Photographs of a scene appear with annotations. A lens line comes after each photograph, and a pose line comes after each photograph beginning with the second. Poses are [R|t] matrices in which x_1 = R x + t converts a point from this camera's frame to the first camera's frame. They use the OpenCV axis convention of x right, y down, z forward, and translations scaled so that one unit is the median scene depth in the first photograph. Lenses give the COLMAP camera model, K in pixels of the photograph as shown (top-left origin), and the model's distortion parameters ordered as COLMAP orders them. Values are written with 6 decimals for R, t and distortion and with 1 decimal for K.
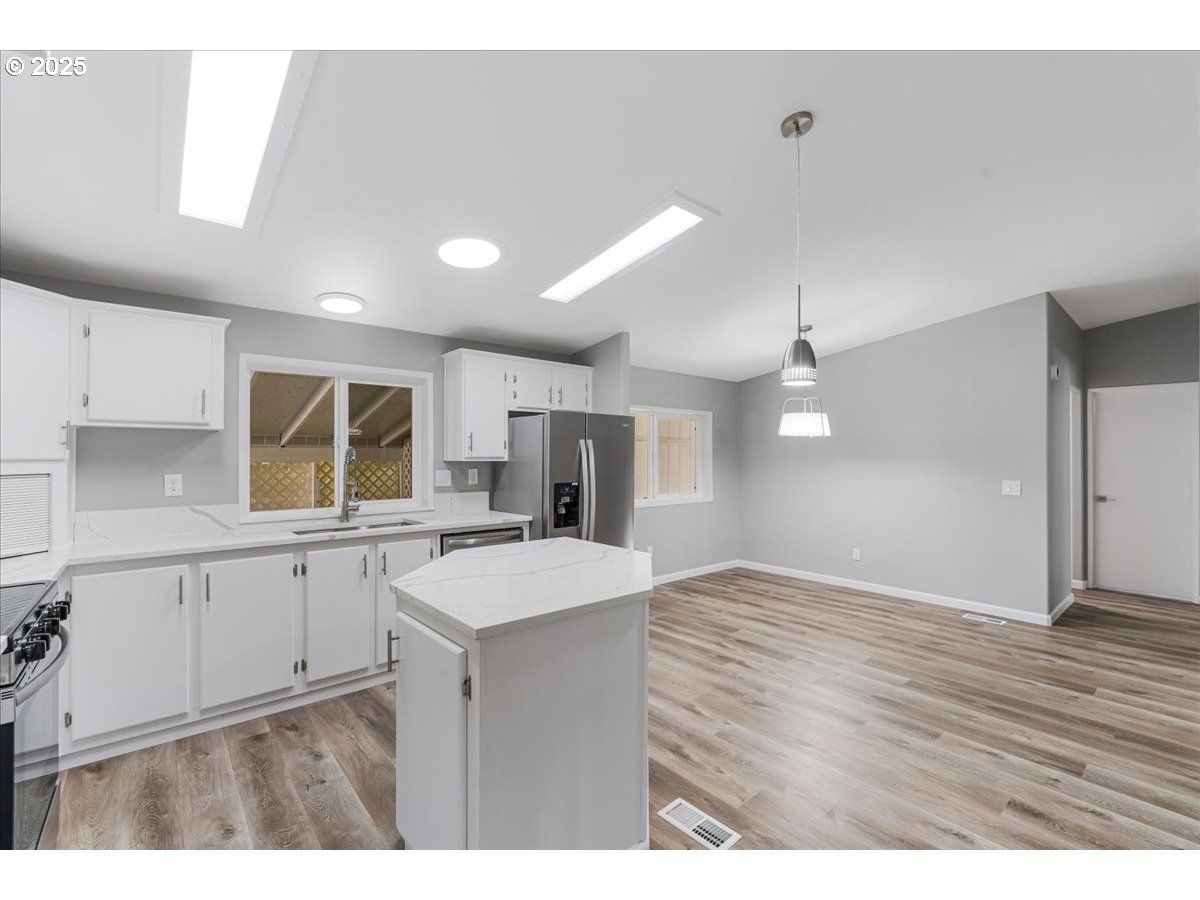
lens RADIAL K [[525.0, 0, 597.2], [0, 525.0, 450.3], [0, 0, 1]] dist [-0.006409, -0.000299]
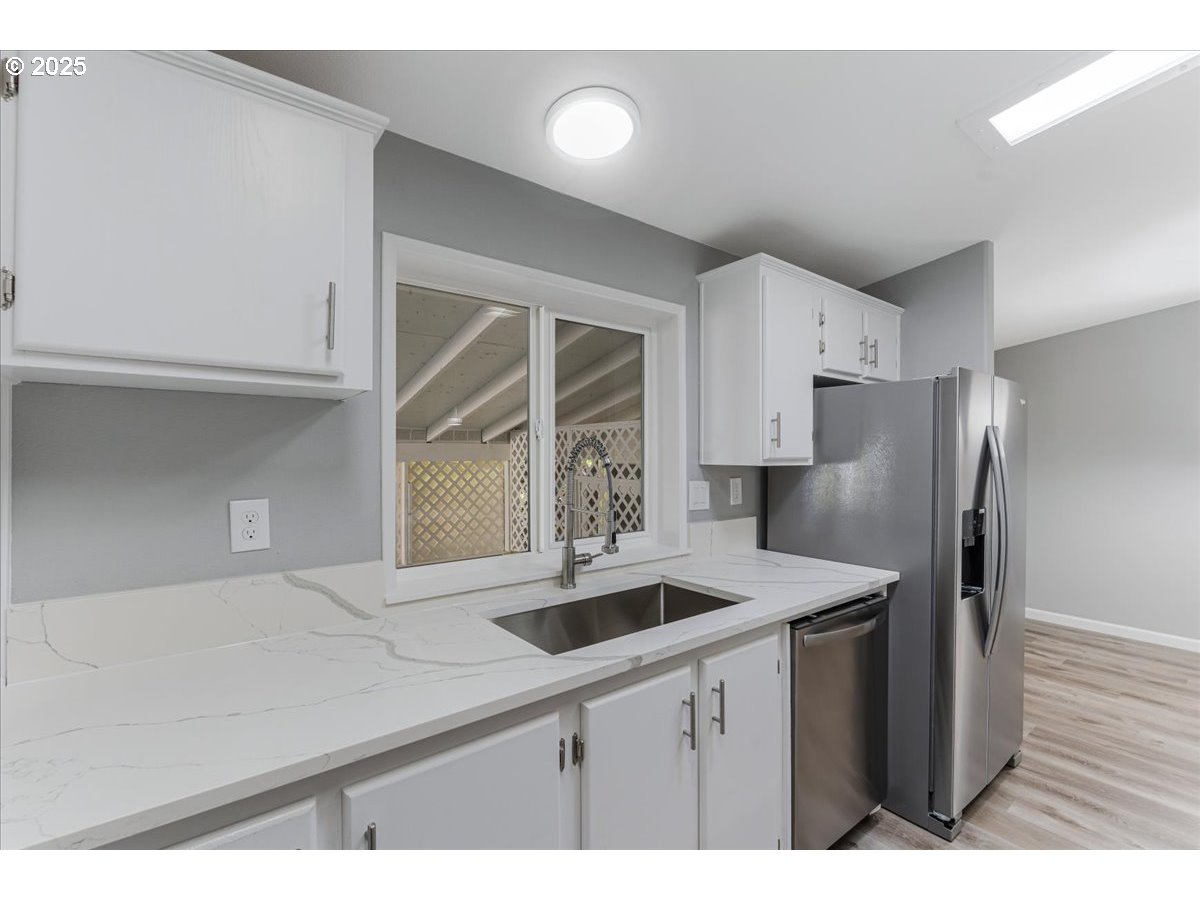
lens RADIAL K [[525.0, 0, 597.2], [0, 525.0, 450.3], [0, 0, 1]] dist [-0.006409, -0.000299]
pose [[0.998460, 0.002950, -0.055405, -0.367576], [-0.002673, 0.999984, 0.005069, 0.002415], [0.055419, -0.004913, 0.998451, 0.429780]]
